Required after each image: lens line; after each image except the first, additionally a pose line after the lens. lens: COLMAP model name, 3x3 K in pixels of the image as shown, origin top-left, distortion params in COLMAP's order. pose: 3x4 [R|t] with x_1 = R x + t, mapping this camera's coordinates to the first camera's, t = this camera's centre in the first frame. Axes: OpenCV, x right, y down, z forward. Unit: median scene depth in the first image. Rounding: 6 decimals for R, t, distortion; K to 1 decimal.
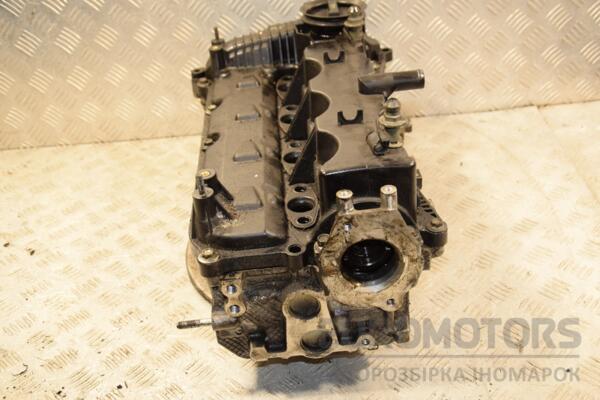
lens RADIAL K [[730.8, 0, 303.2], [0, 730.8, 205.2], [0, 0, 1]] dist [0.134537, 0.000000]
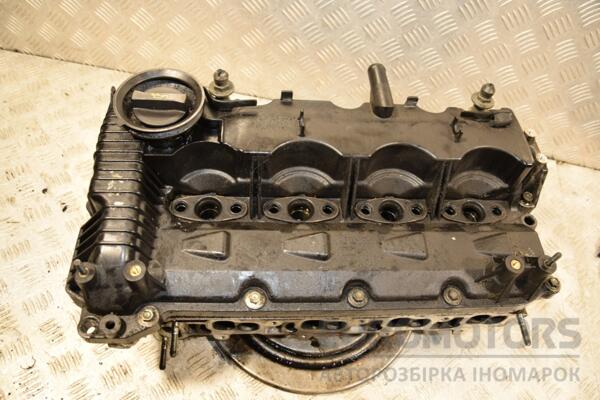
lens RADIAL K [[473.4, 0, 302.7], [0, 473.4, 201.0], [0, 0, 1]] dist [-0.090859, 0.032955]
pose [[0.964065, 0.258515, 0.061222, -0.074085], [-0.263239, 0.898475, 0.351353, -0.237567], [0.035824, -0.354843, 0.934239, 0.362158]]
